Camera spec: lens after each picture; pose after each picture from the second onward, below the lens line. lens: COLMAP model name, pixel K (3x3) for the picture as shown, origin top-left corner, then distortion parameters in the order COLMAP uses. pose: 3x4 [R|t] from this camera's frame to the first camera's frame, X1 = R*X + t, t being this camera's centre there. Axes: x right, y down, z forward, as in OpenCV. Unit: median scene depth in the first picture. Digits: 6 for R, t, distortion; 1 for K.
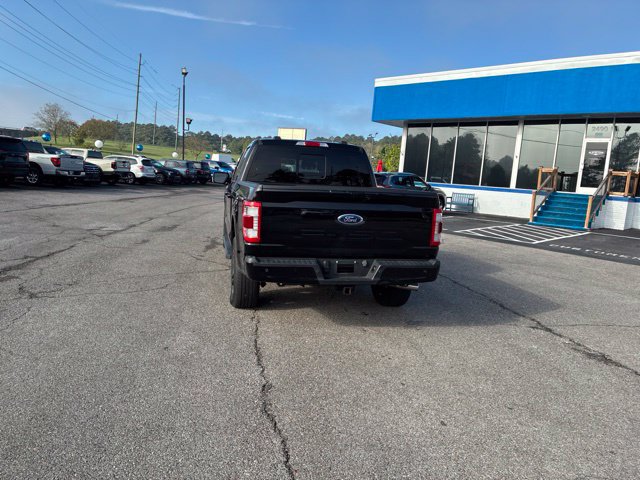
lens RADIAL K [[486.5, 0, 321.3], [0, 486.5, 242.4], [0, 0, 1]] dist [0.021349, -0.005306]
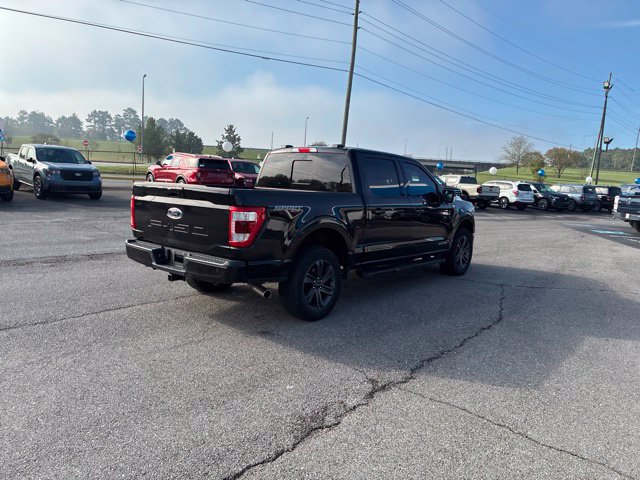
lens RADIAL K [[487.6, 0, 319.3], [0, 487.6, 256.1], [0, 0, 1]] dist [0.025002, -0.004976]
pose [[0.606326, 0.098512, -0.789091, 0.270655], [-0.125181, 0.991749, 0.027626, -0.005240], [0.785302, 0.082029, 0.613655, 0.139062]]
